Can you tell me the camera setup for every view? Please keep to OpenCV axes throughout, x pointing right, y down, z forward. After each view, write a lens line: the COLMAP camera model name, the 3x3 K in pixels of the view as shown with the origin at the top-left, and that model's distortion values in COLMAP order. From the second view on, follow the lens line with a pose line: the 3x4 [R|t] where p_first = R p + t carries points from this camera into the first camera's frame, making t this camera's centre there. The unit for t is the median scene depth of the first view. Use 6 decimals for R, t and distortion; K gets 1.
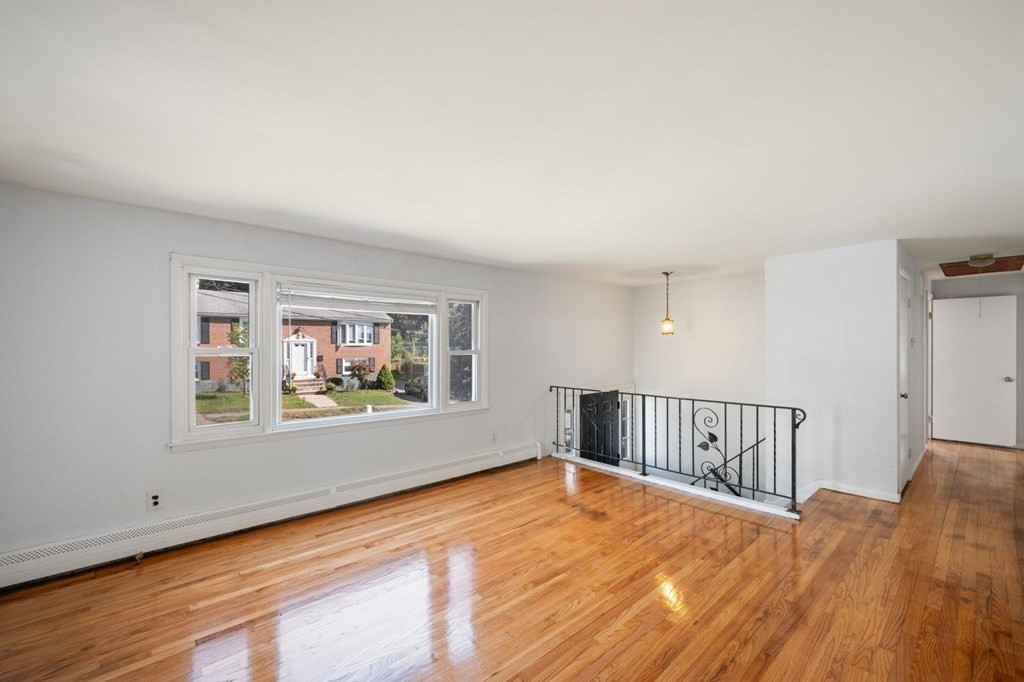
lens RADIAL K [[420.7, 0, 511.7], [0, 420.7, 347.7], [0, 0, 1]] dist [-0.000484, 0.000699]
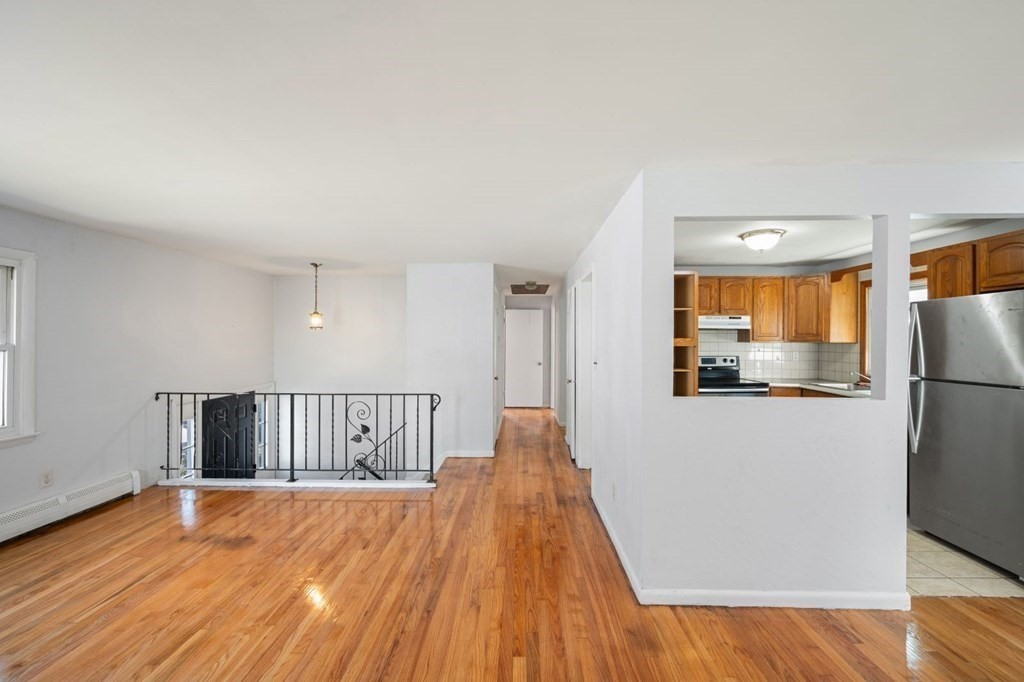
lens RADIAL K [[420.7, 0, 512.5], [0, 420.7, 341.4], [0, 0, 1]] dist [-0.000484, 0.000699]
pose [[0.679173, 0.005479, 0.733958, -0.039784], [-0.003650, 0.999985, -0.004088, -0.000212], [-0.733969, 0.000098, 0.679183, 0.027616]]
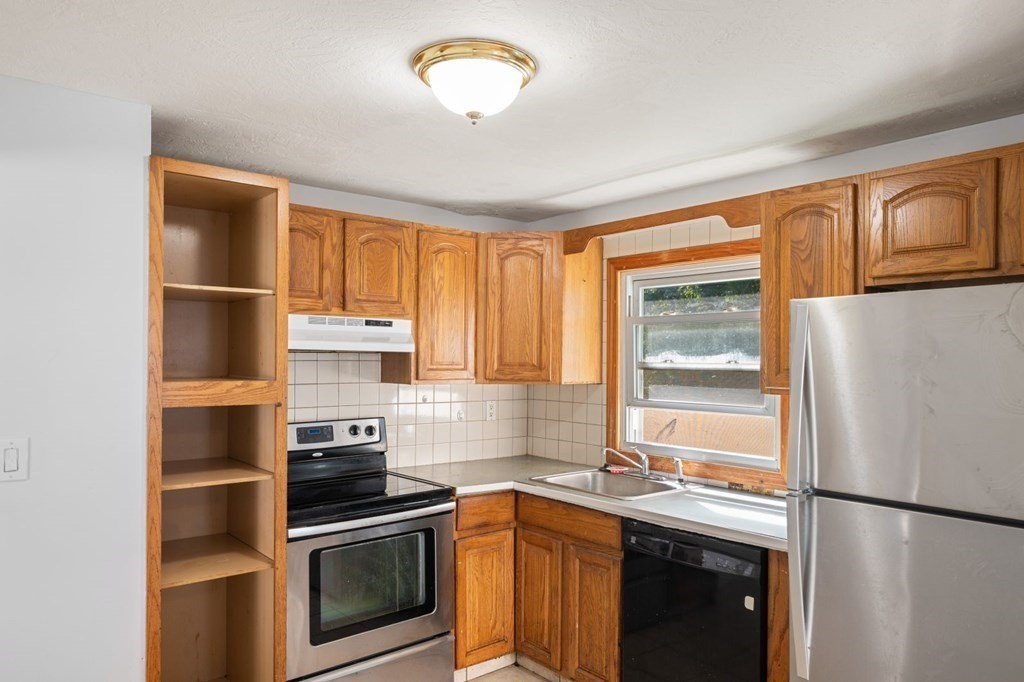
lens RADIAL K [[705.5, 0, 510.2], [0, 705.5, 356.6], [0, 0, 1]] dist [-0.000068, -0.002601]
pose [[0.035533, 0.008569, 0.999332, 0.527148], [-0.003219, 0.999959, -0.008460, -0.033340], [-0.999363, -0.002916, 0.035560, 0.214367]]
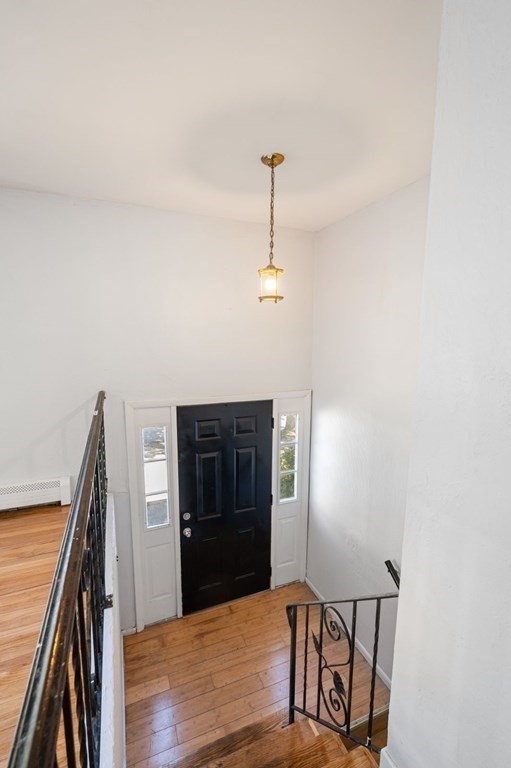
lens RADIAL K [[352.8, 0, 257.5], [0, 352.8, 386.1], [0, 0, 1]] dist [-0.000686, 0.000647]
pose [[0.937913, 0.060605, -0.341534, 0.683384], [-0.012119, 0.989742, 0.142348, 0.010290], [0.346658, -0.129371, 0.929027, 0.843645]]
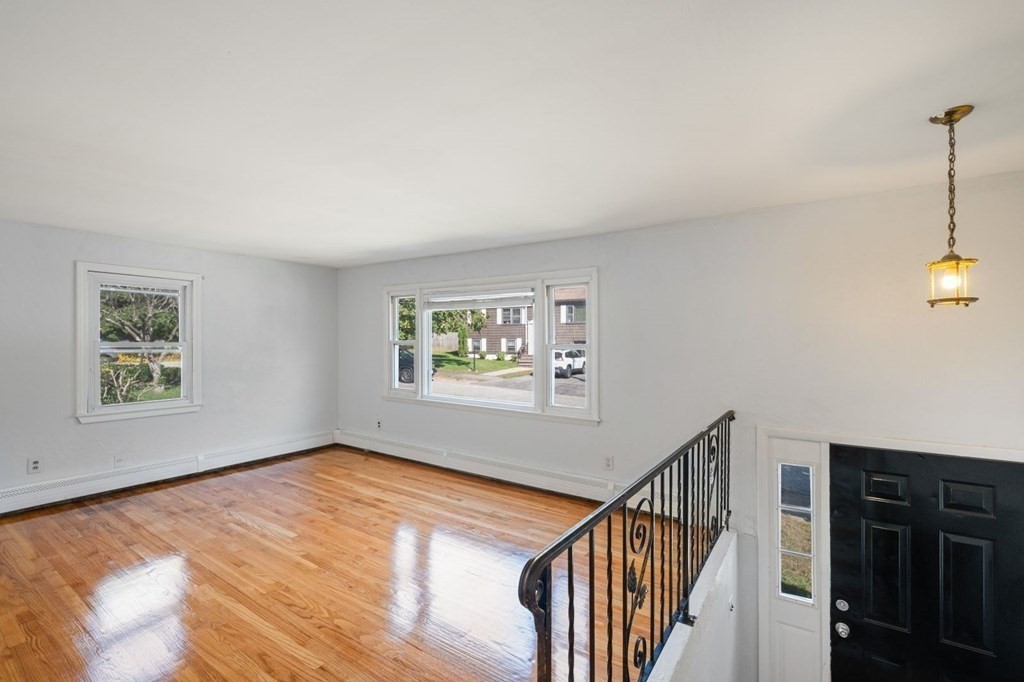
lens RADIAL K [[449.4, 0, 512.8], [0, 449.4, 342.3], [0, 0, 1]] dist [0.000015, -0.000620]
pose [[0.238741, 0.006335, -0.971063, 0.859702], [-0.004185, 0.999976, 0.005494, -0.003337], [0.971074, 0.002752, 0.238762, 0.808086]]
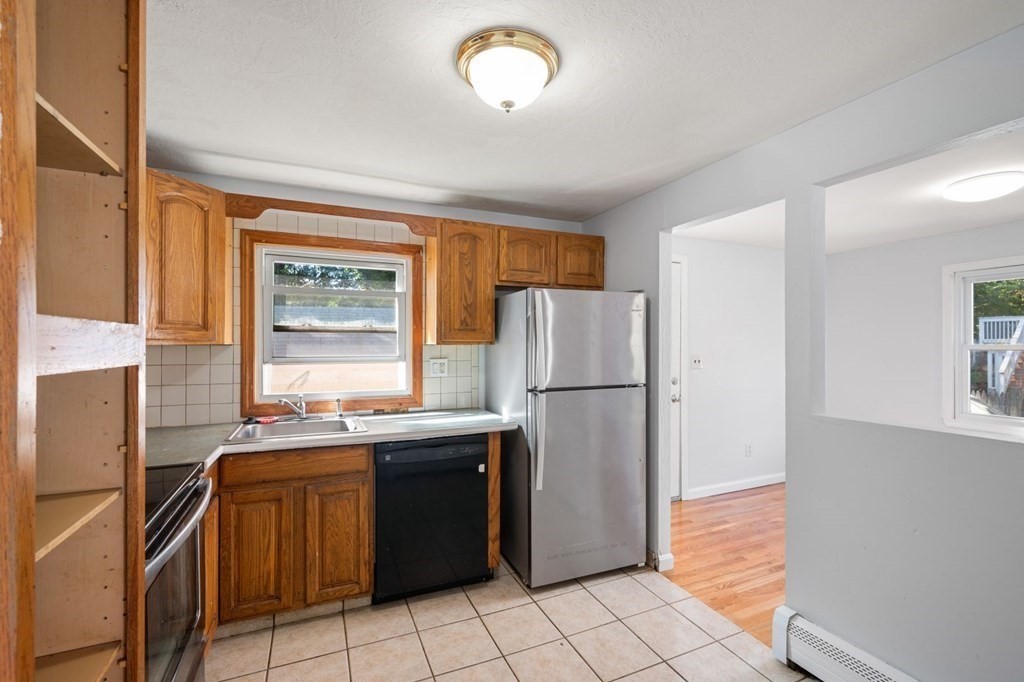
lens RADIAL K [[449.4, 0, 512.4], [0, 449.4, 345.5], [0, 0, 1]] dist [0.000015, -0.000620]
pose [[-0.952651, 0.003854, 0.304042, 0.916063], [0.005992, 0.999963, 0.006099, -0.004608], [-0.304007, 0.007632, -0.952639, 0.635040]]
